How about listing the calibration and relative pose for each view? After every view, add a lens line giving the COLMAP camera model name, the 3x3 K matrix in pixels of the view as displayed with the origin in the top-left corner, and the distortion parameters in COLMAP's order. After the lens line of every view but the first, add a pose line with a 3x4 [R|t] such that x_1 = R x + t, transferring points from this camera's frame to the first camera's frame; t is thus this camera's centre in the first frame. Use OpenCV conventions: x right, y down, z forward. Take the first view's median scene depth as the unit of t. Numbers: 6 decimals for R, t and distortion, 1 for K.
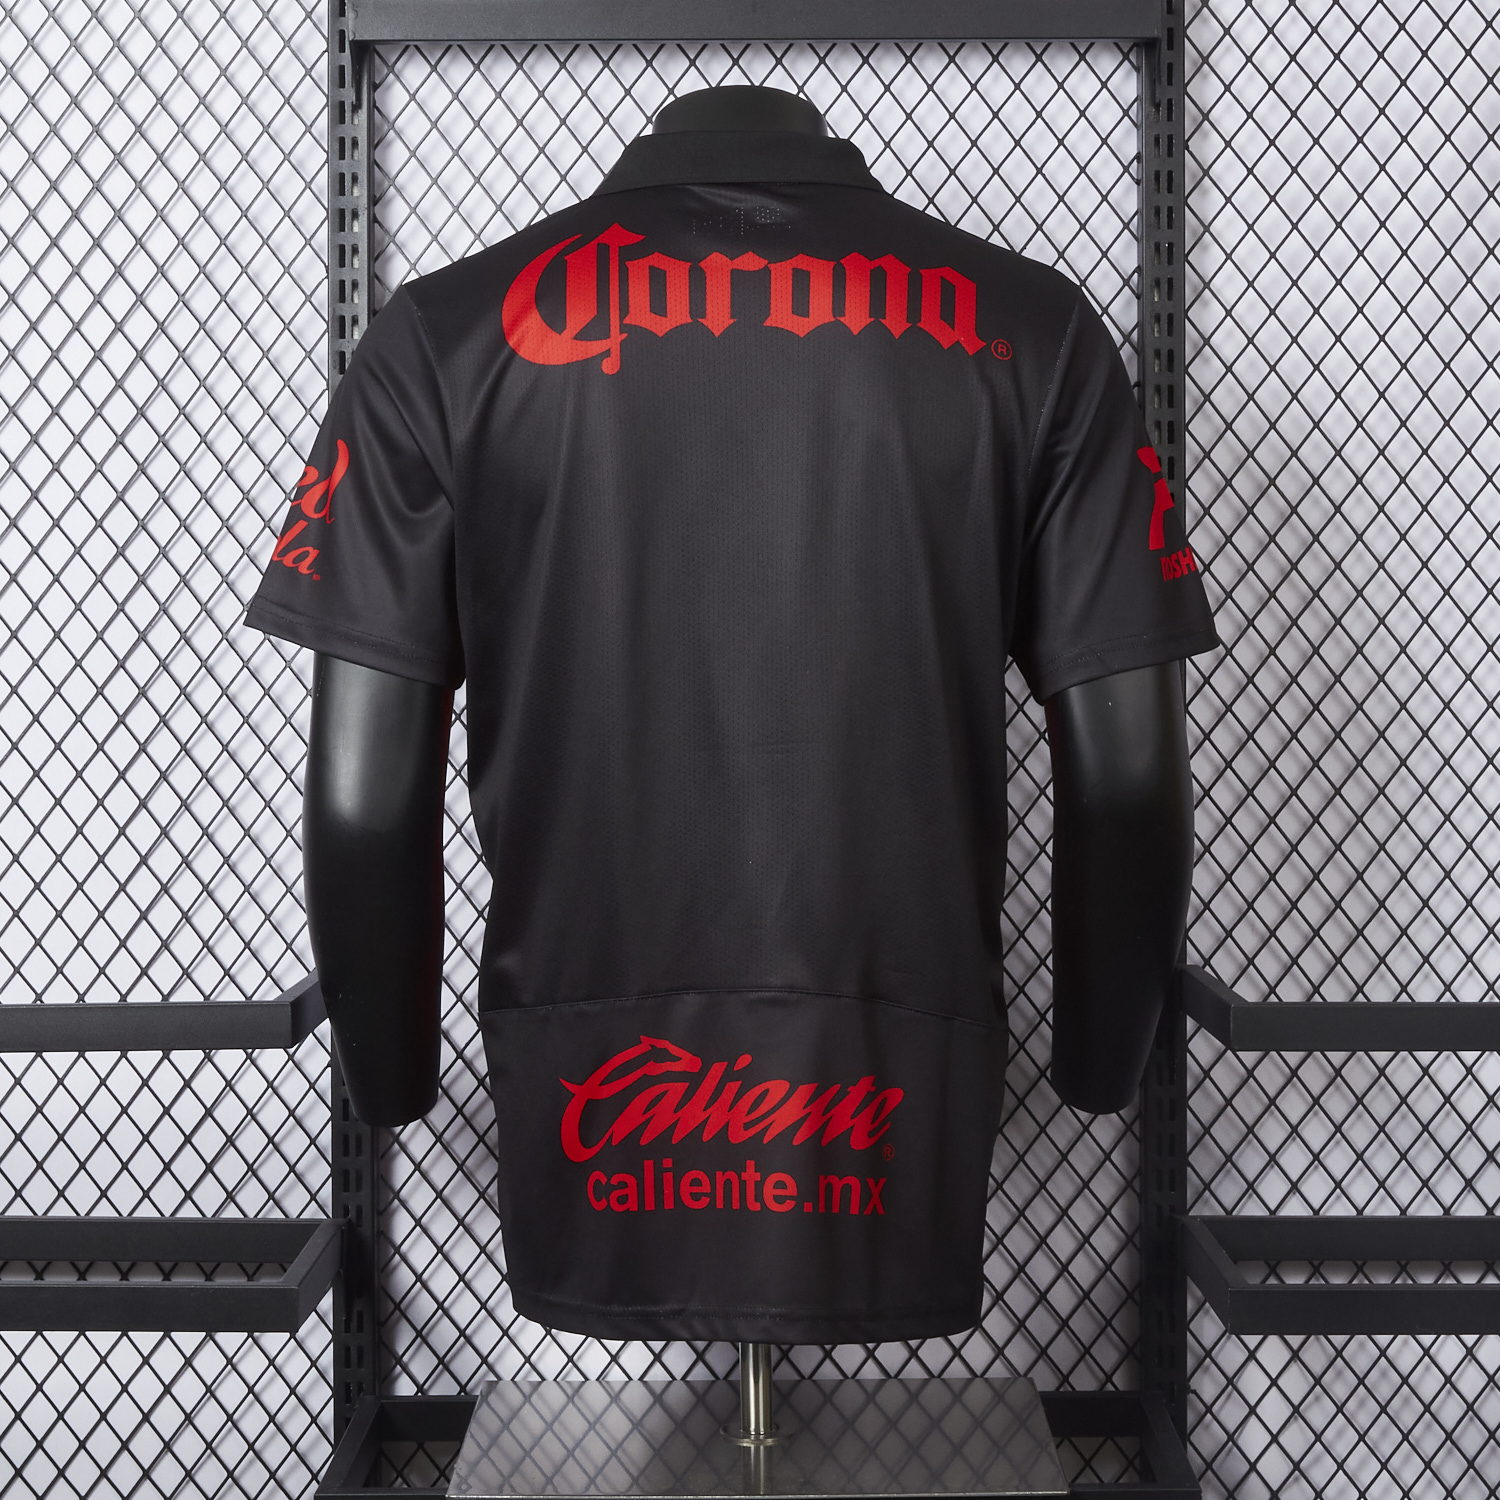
lens RADIAL K [[3482.7, 0, 750.0], [0, 3482.7, 750.0], [0, 0, 1]] dist [-0.004595, -0.012298]
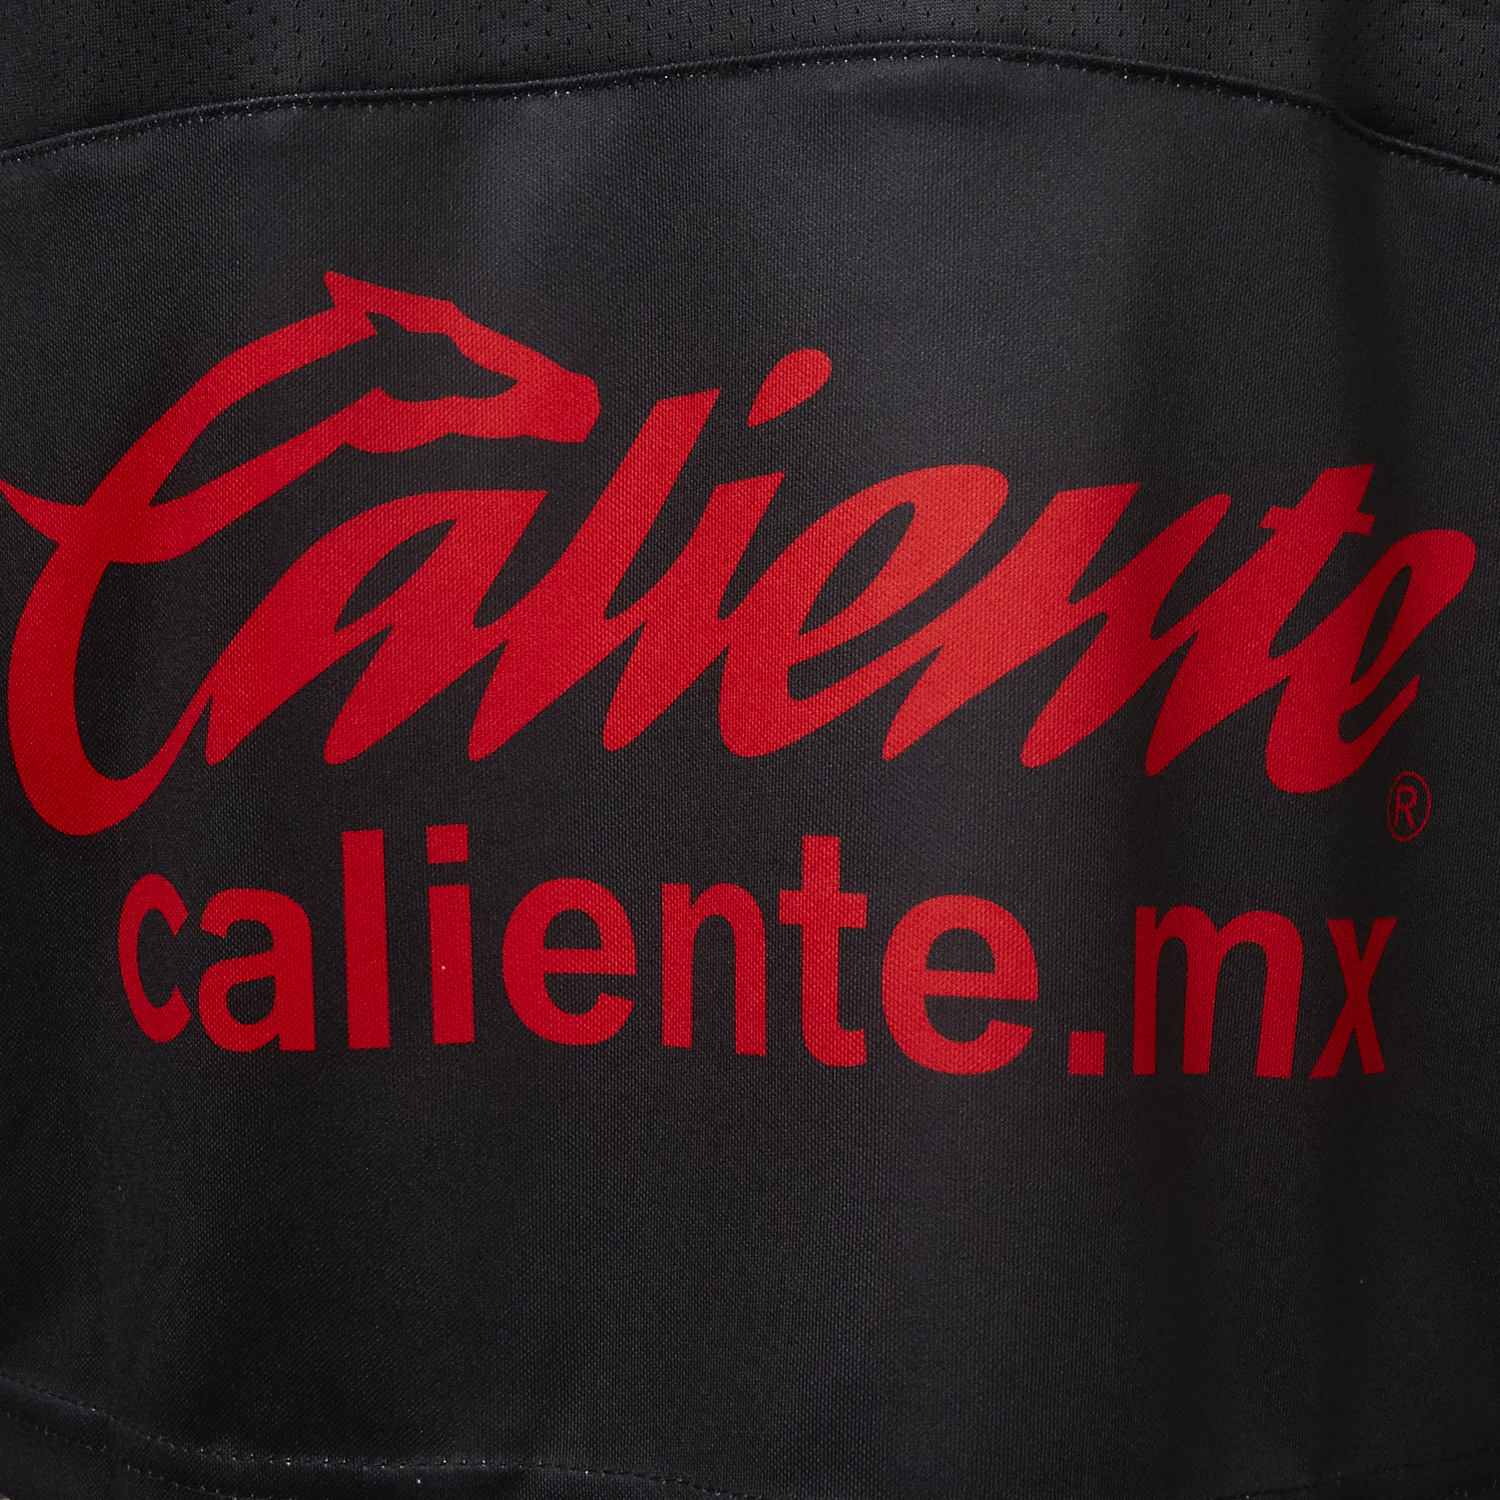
lens RADIAL K [[3482.7, 0, 750.0], [0, 3482.7, 750.0], [0, 0, 1]] dist [-0.004595, -0.012298]
pose [[0.999796, 0.010138, 0.017444, -0.008048], [-0.011686, 0.995776, 0.091072, 0.091969], [-0.016447, -0.091257, 0.995692, 0.777223]]
